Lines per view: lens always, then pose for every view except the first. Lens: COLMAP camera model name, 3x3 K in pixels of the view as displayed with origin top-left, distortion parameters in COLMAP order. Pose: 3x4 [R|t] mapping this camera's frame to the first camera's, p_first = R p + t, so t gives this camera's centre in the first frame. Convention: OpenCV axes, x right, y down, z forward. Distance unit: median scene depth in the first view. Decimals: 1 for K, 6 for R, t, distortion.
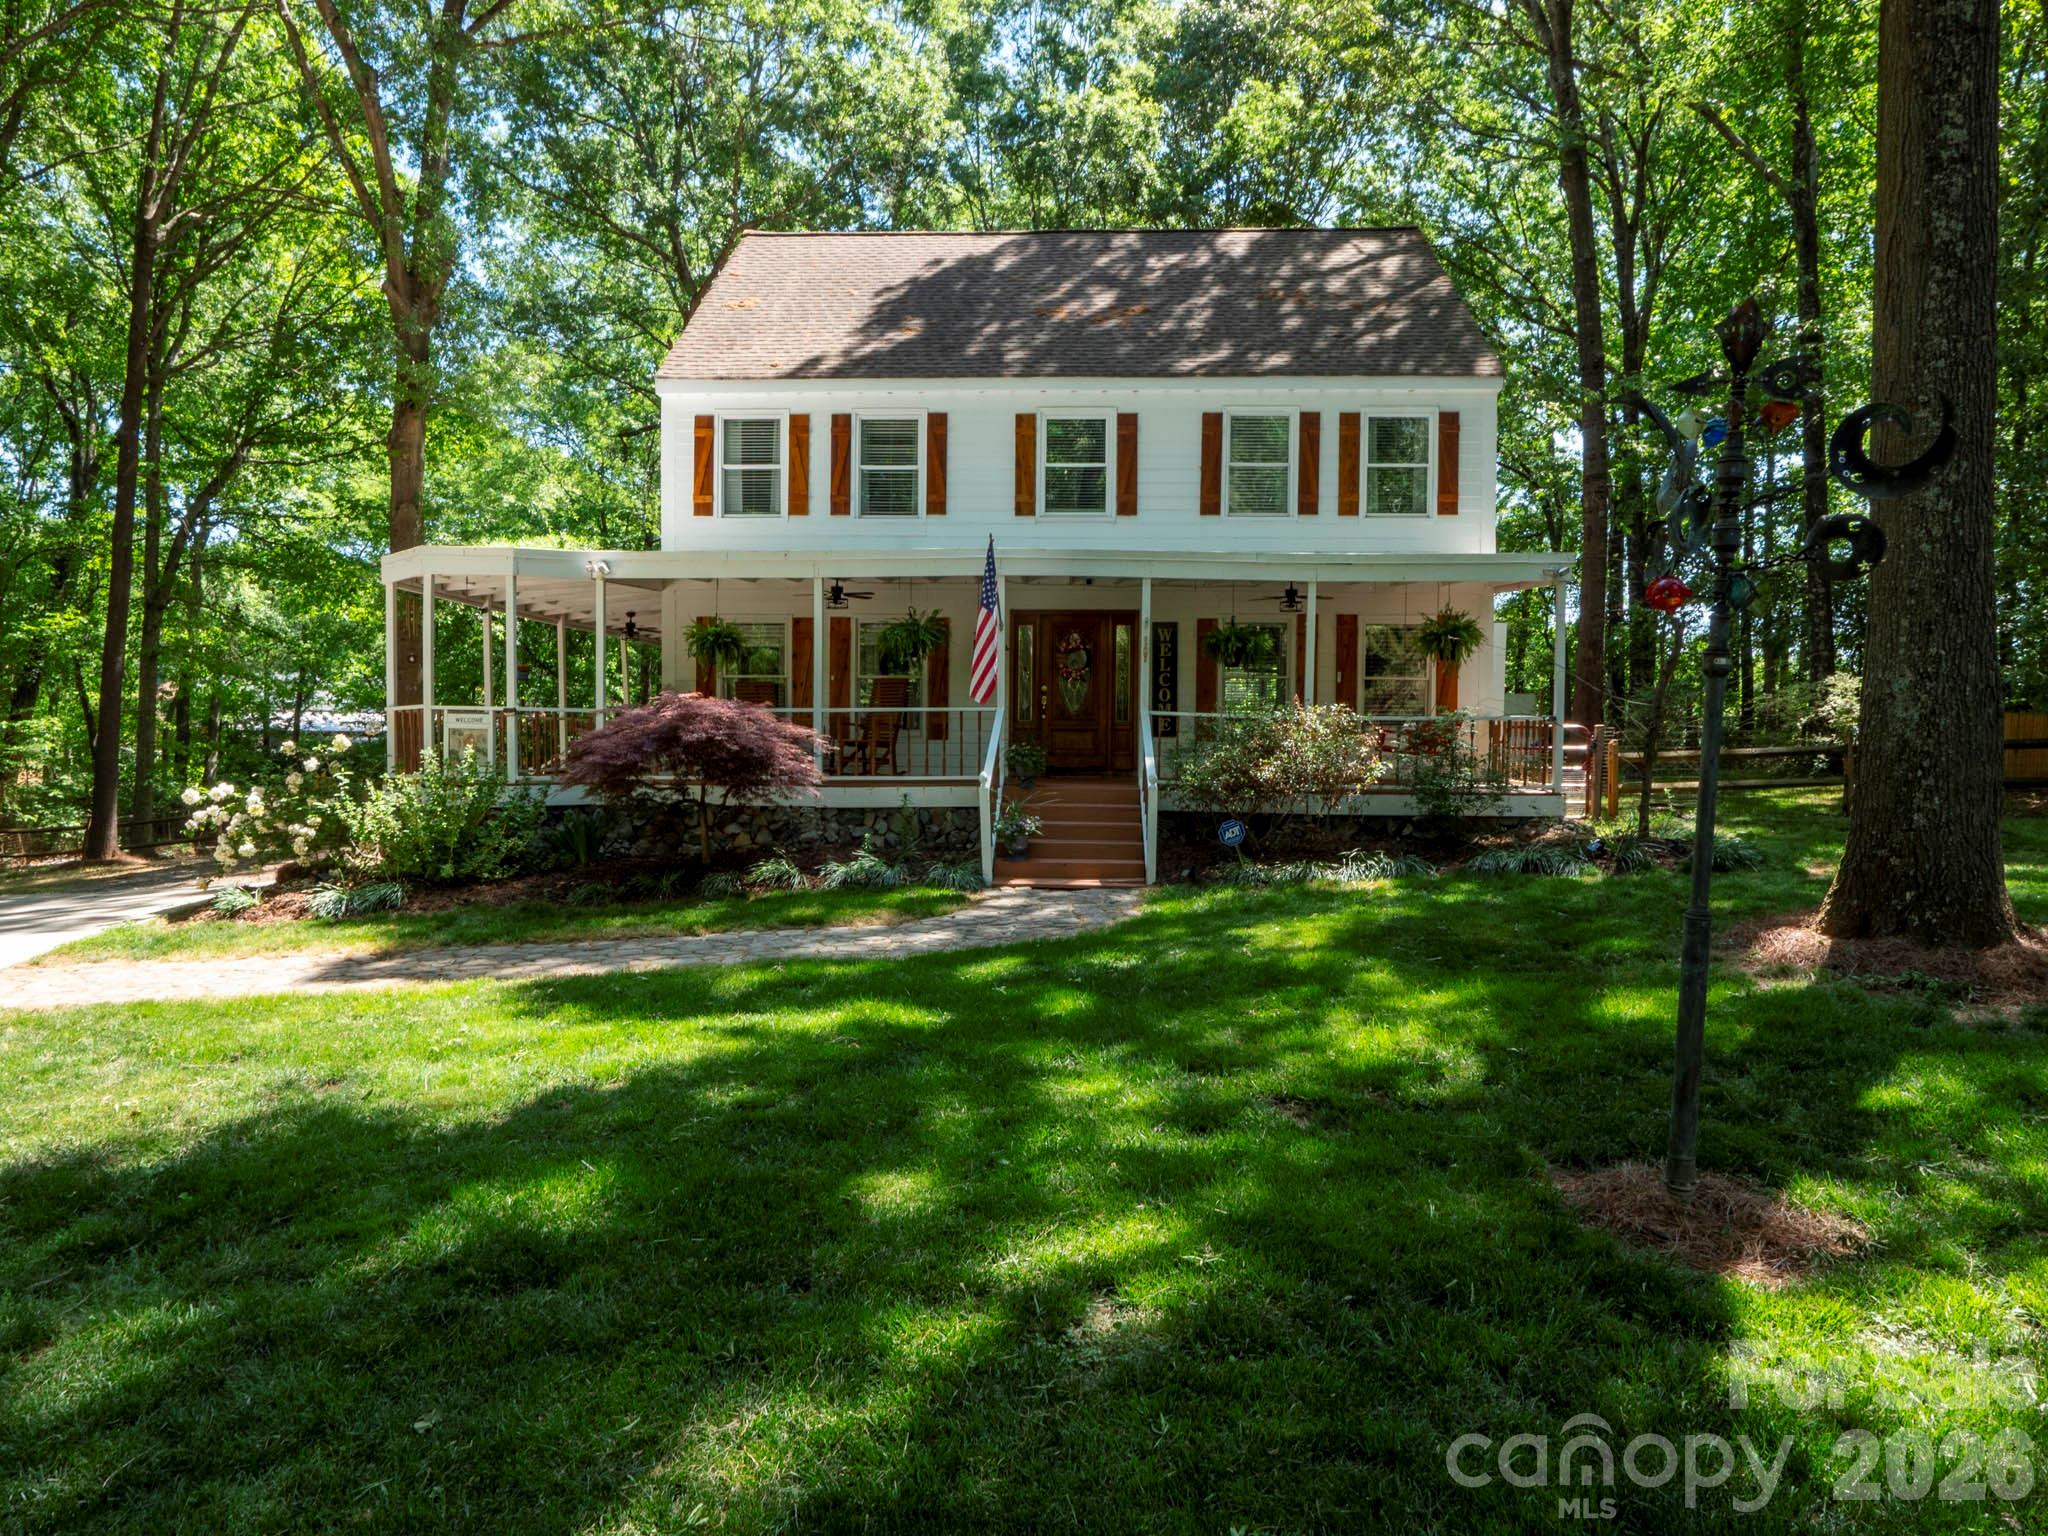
lens RADIAL K [[1239.2, 0, 1028.9], [0, 1239.2, 763.6], [0, 0, 1]] dist [-0.036077, 0.018703]
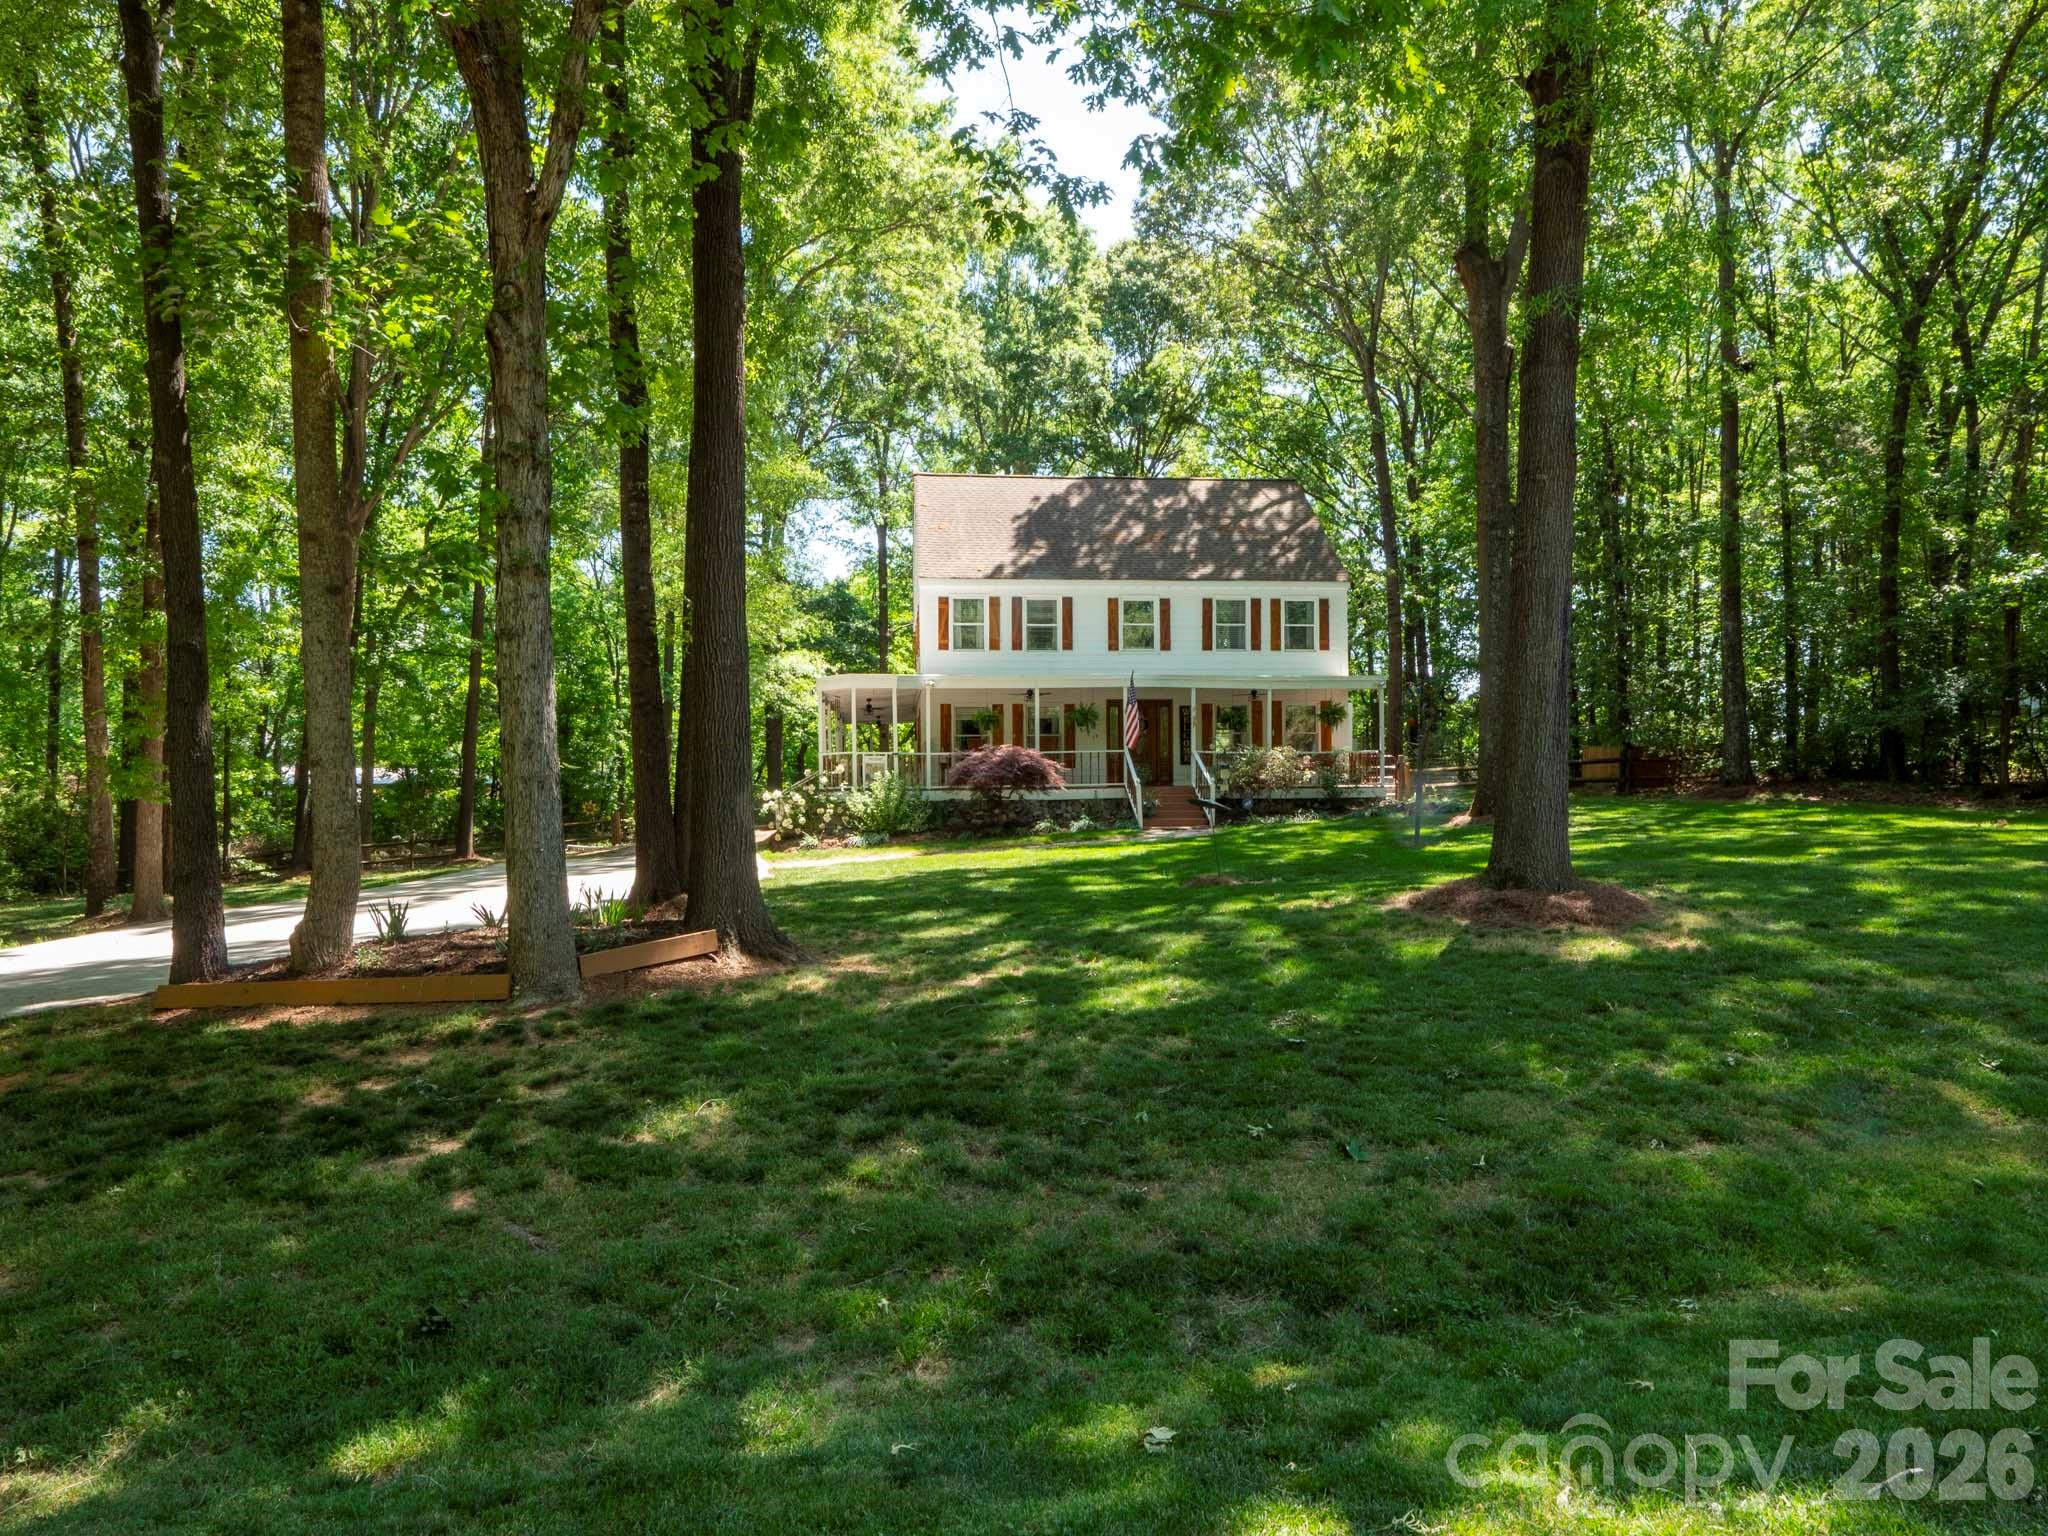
lens RADIAL K [[1239.2, 0, 1028.9], [0, 1239.2, 763.6], [0, 0, 1]] dist [-0.036077, 0.018703]
pose [[0.989416, -0.013317, 0.144494, -0.413652], [0.019017, 0.999091, -0.038144, 0.045417], [-0.143854, 0.040488, 0.988770, -0.875618]]
